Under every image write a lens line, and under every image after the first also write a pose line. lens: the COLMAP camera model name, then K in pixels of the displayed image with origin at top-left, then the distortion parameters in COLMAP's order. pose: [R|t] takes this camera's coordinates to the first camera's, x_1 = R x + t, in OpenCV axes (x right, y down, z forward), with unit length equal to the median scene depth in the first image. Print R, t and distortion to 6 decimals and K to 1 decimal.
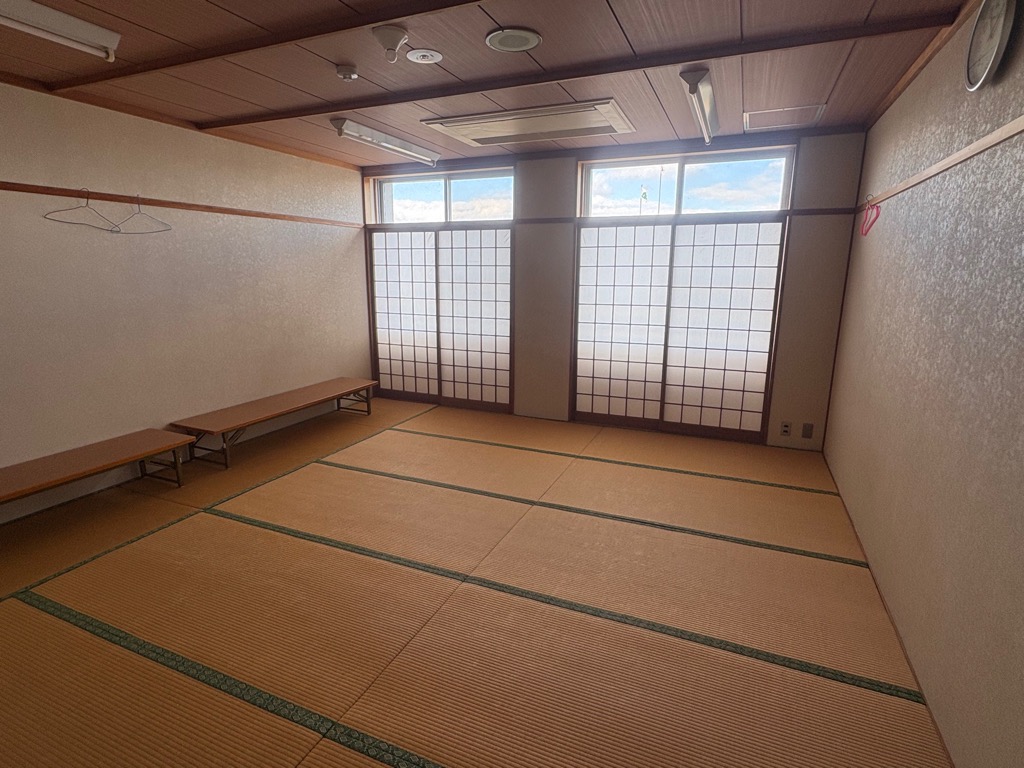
lens RADIAL K [[521.0, 0, 514.3], [0, 521.0, 372.3], [0, 0, 1]] dist [-0.026303, -0.004335]
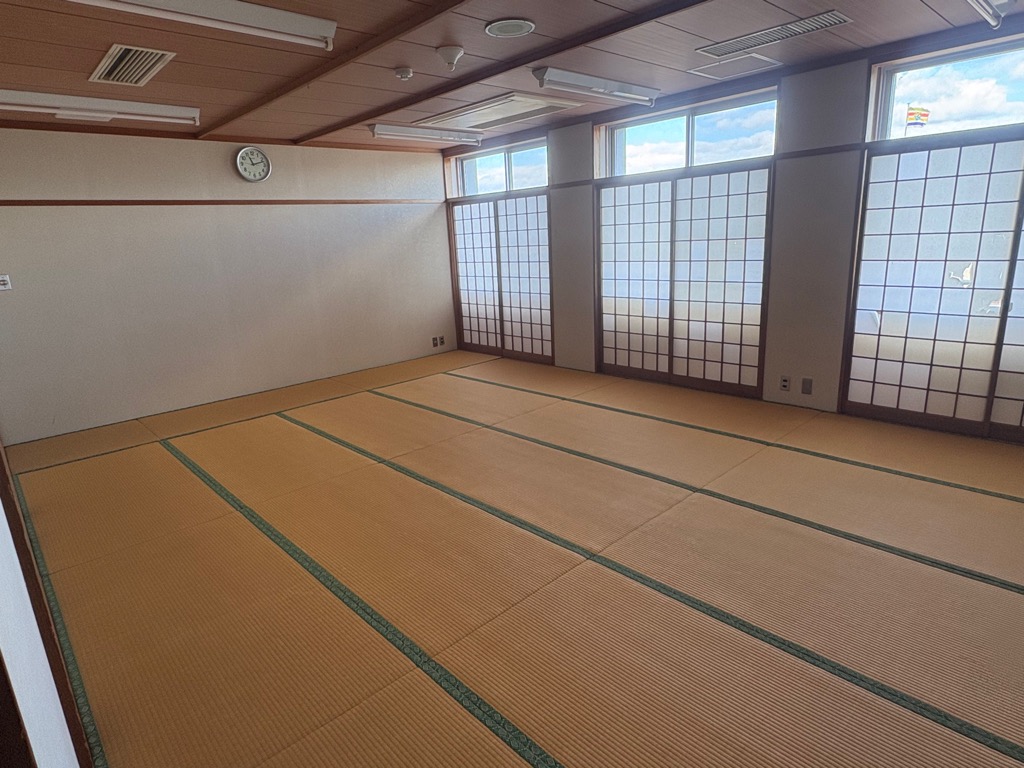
lens RADIAL K [[586.3, 0, 508.5], [0, 586.3, 389.8], [0, 0, 1]] dist [0.004789, -0.003801]
pose [[0.912171, 0.051919, -0.406507, 0.130532], [-0.022052, 0.996724, 0.077817, 0.011716], [0.409216, -0.062018, 0.910328, -0.054525]]
